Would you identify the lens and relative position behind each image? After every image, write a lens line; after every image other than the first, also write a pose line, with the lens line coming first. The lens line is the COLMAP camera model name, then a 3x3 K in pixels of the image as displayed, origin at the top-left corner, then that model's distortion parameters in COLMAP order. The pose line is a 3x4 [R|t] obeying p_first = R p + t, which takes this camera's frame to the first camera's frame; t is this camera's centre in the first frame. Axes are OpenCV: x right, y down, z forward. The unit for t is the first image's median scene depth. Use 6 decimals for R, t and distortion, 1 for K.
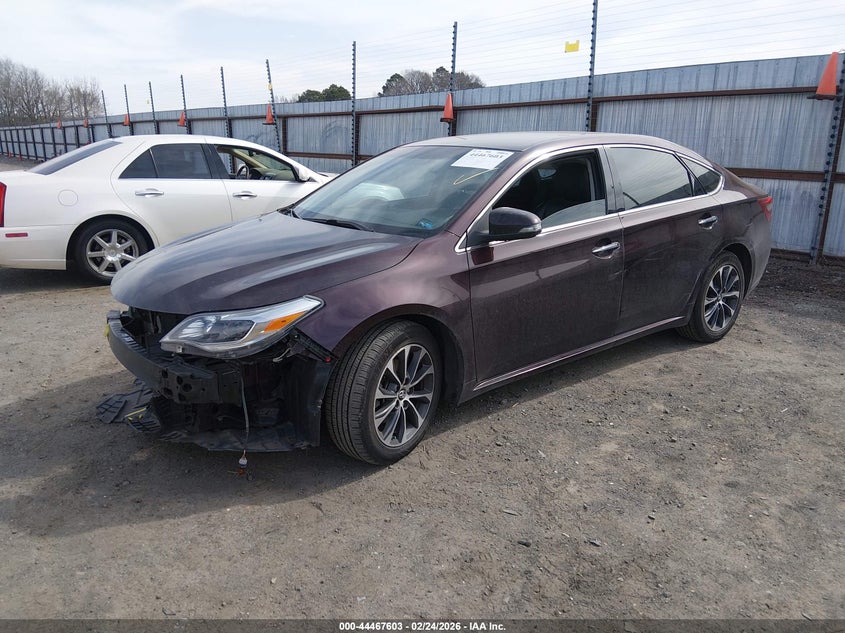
lens RADIAL K [[628.9, 0, 422.5], [0, 628.9, 316.5], [0, 0, 1]] dist [-0.001483, -0.002612]
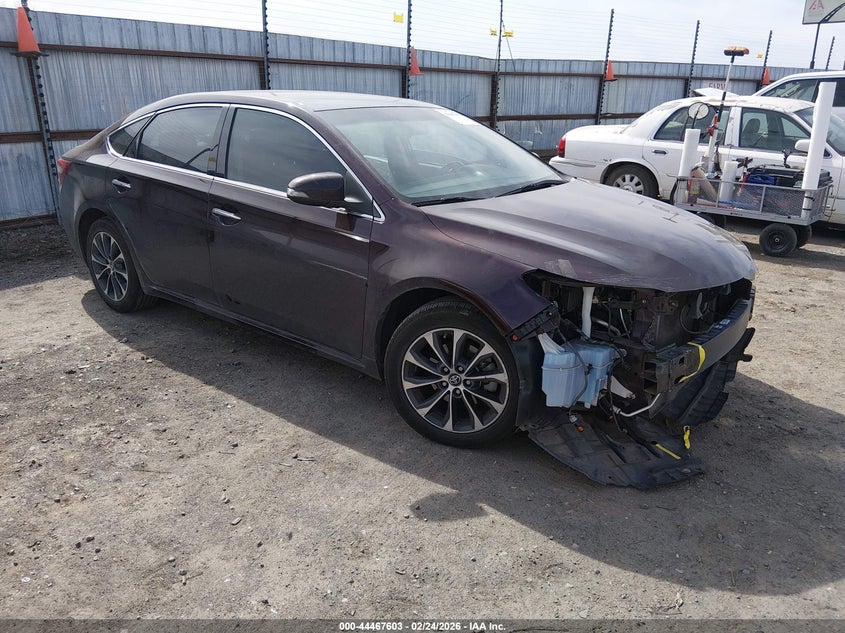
lens RADIAL K [[645.2, 0, 422.5], [0, 645.2, 316.5], [0, 0, 1]] dist [-0.004022, -0.002710]
pose [[-0.212647, -0.319686, 0.923354, -0.827851], [0.267761, 0.889730, 0.369710, -0.292549], [-0.939726, 0.325856, -0.103599, 1.003864]]
